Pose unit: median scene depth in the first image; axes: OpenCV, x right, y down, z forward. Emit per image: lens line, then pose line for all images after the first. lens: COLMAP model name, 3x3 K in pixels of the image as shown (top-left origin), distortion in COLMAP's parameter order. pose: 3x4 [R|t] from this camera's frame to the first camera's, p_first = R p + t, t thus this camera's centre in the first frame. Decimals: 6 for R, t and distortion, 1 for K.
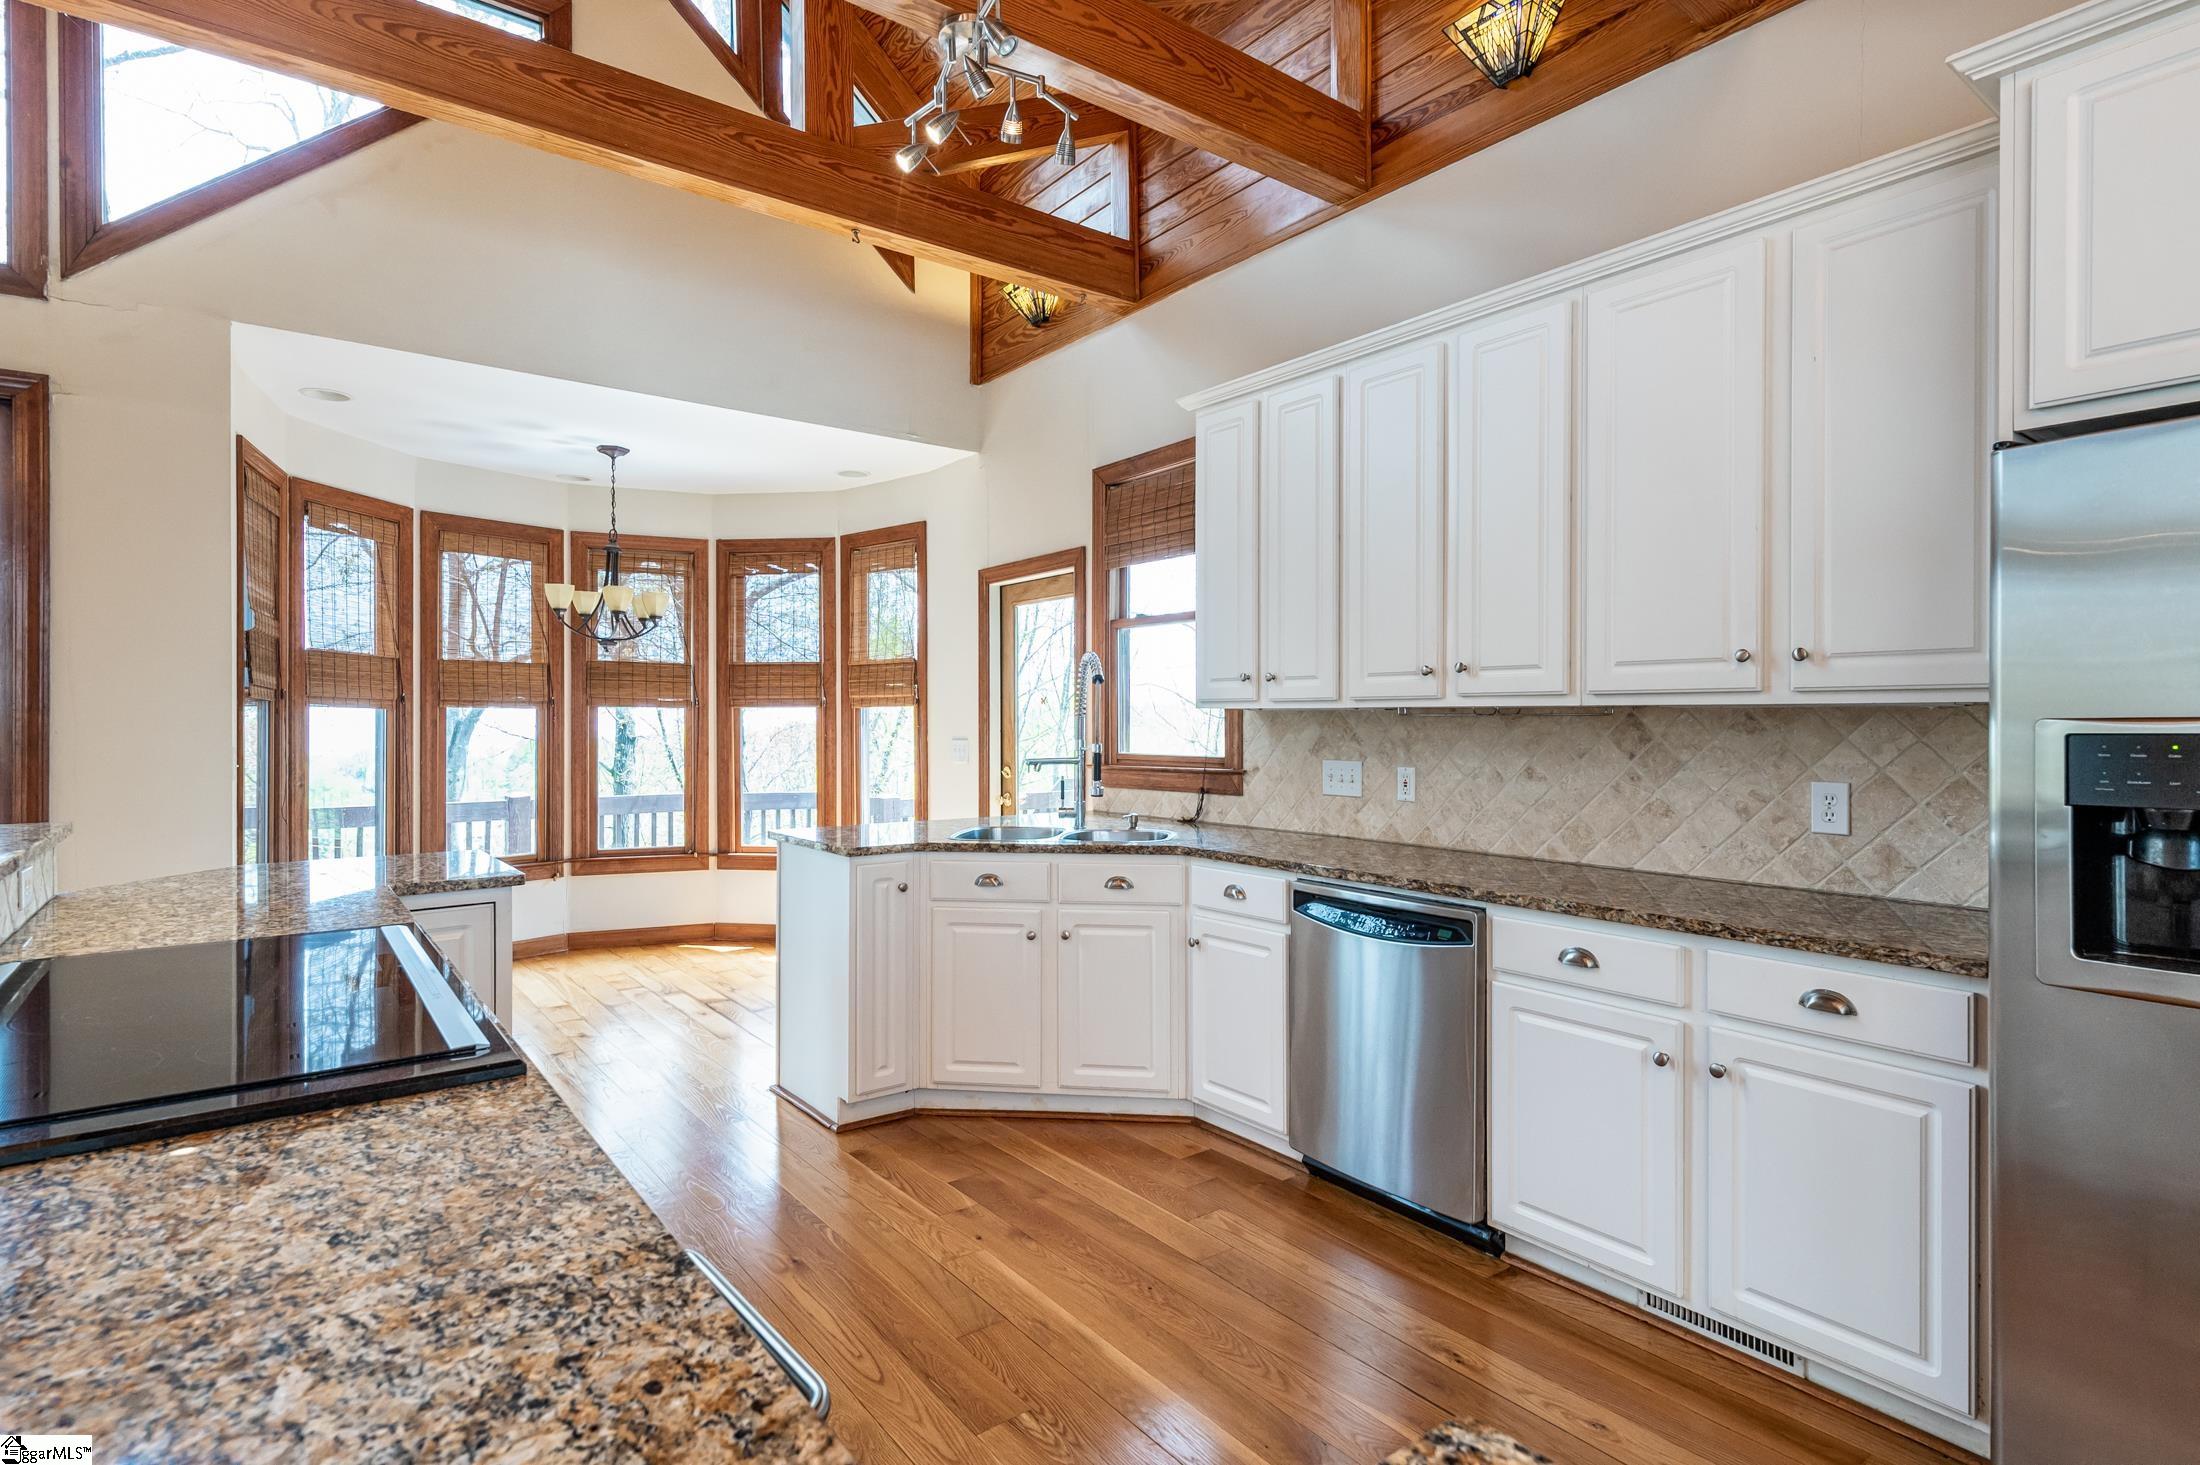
lens RADIAL K [[1147.5, 0, 1110.8], [0, 1147.5, 733.6], [0, 0, 1]] dist [0.012139, -0.001946]
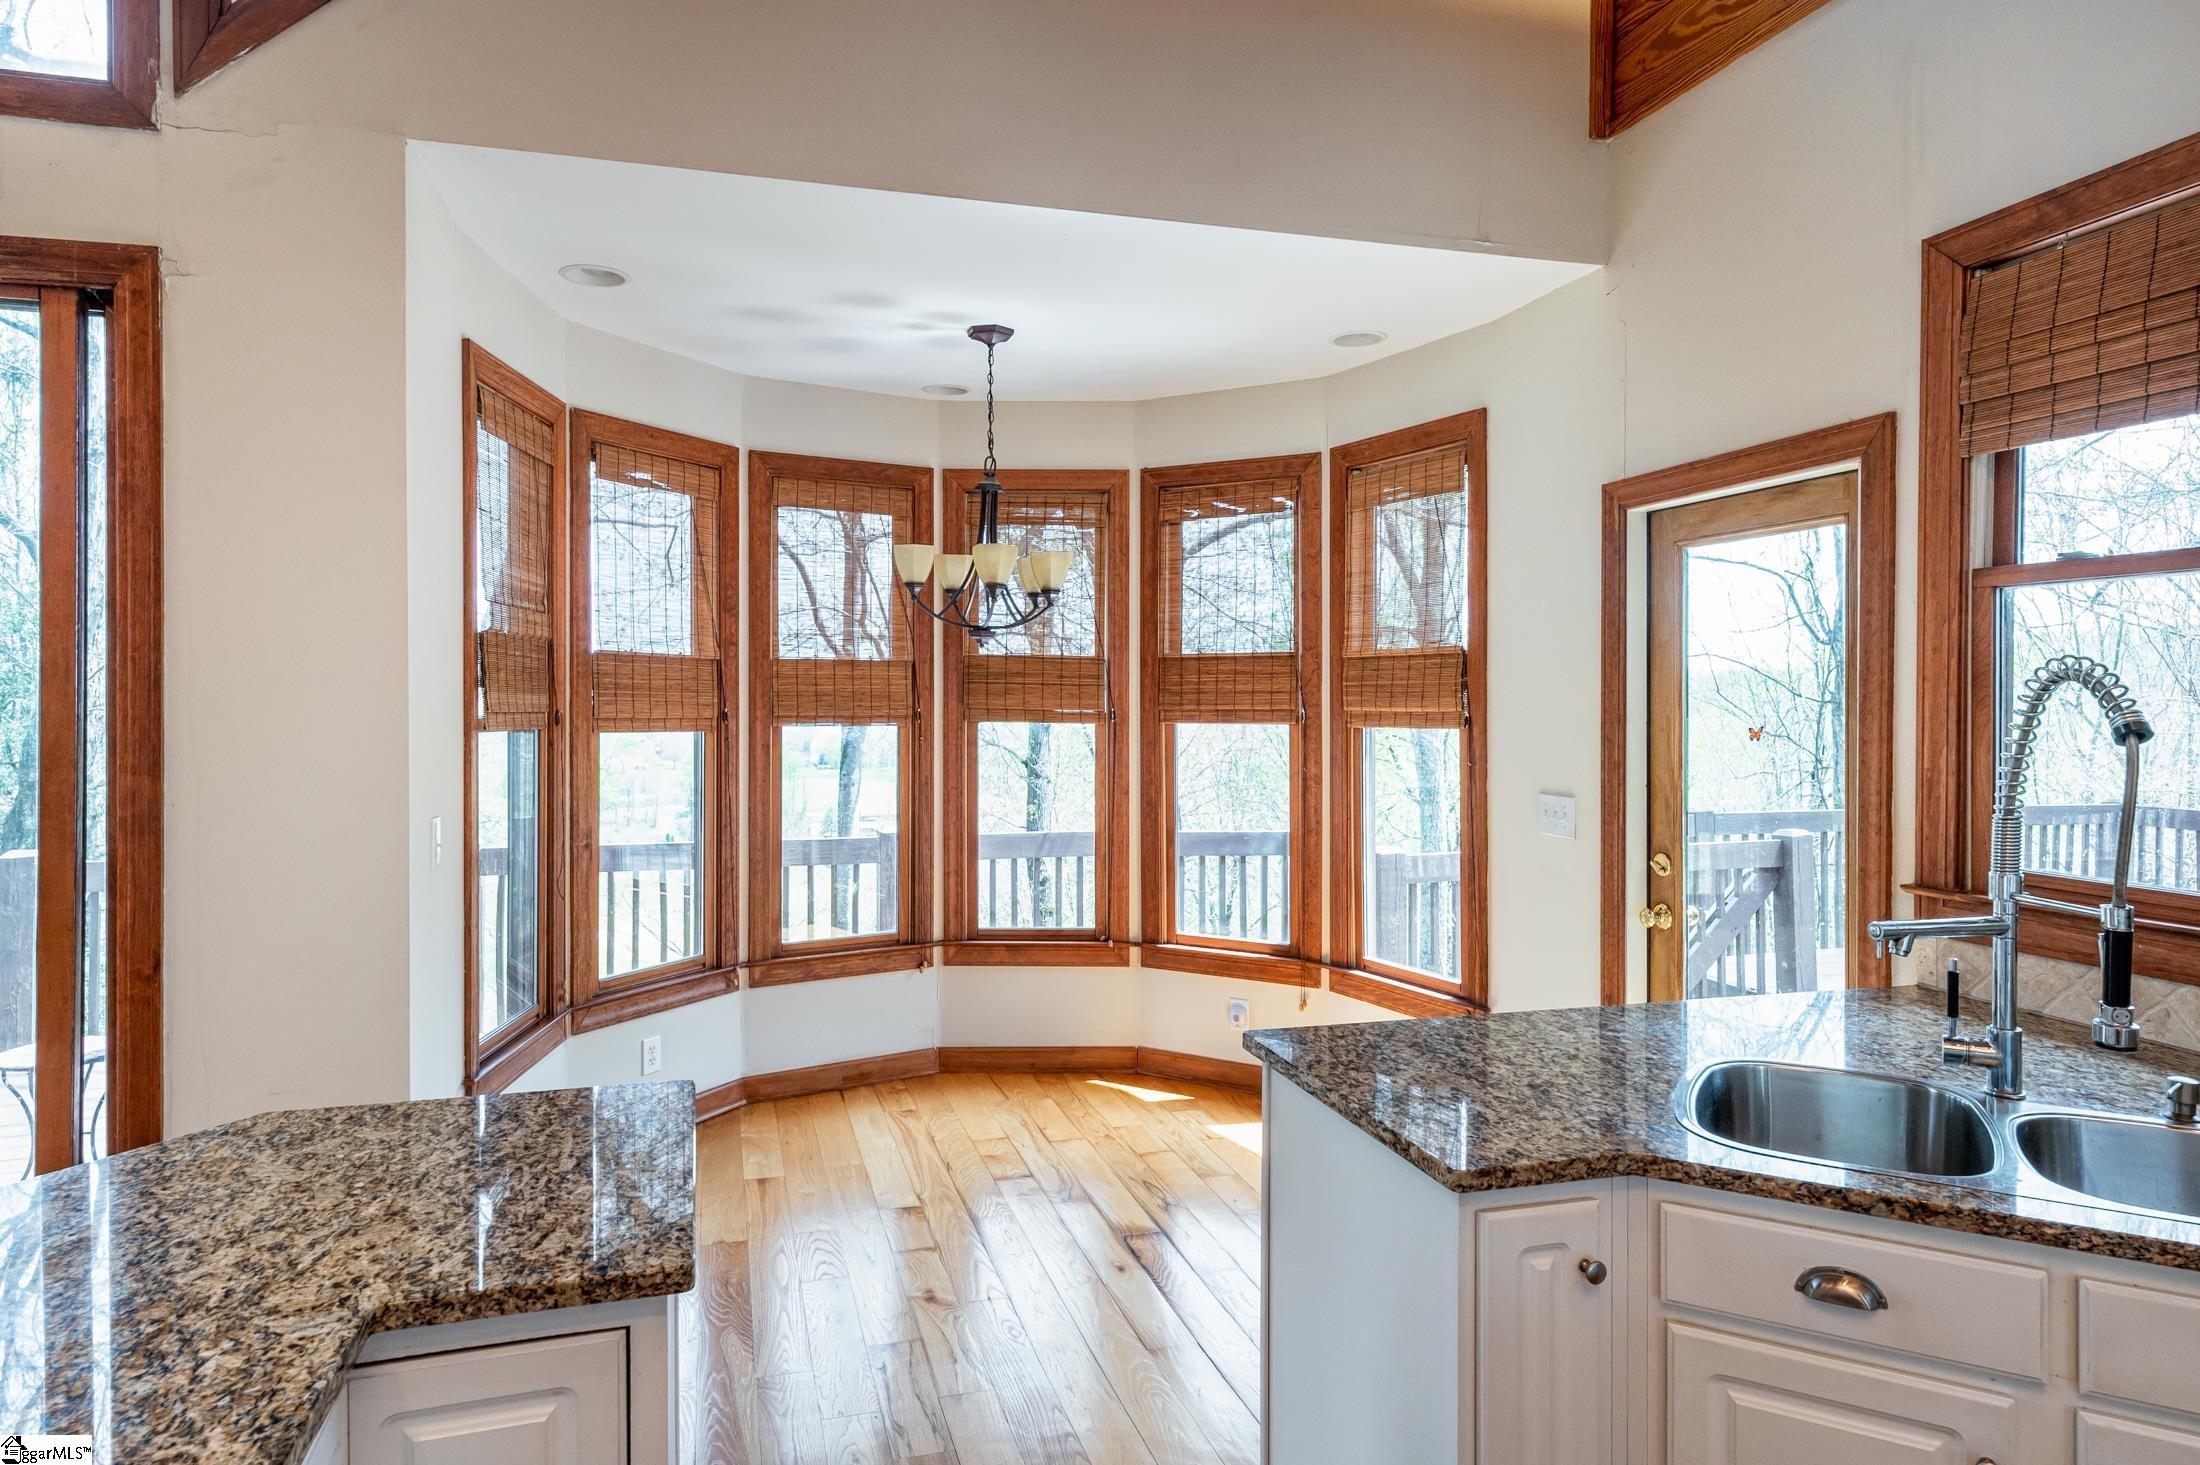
lens RADIAL K [[1275.2, 0, 1097.8], [0, 1275.2, 719.5], [0, 0, 1]] dist [0.008739, -0.003471]
pose [[0.935209, 0.005594, -0.354052, -0.114230], [-0.000978, 0.999912, 0.013217, -0.037175], [0.354095, -0.012014, 0.935132, 0.328106]]
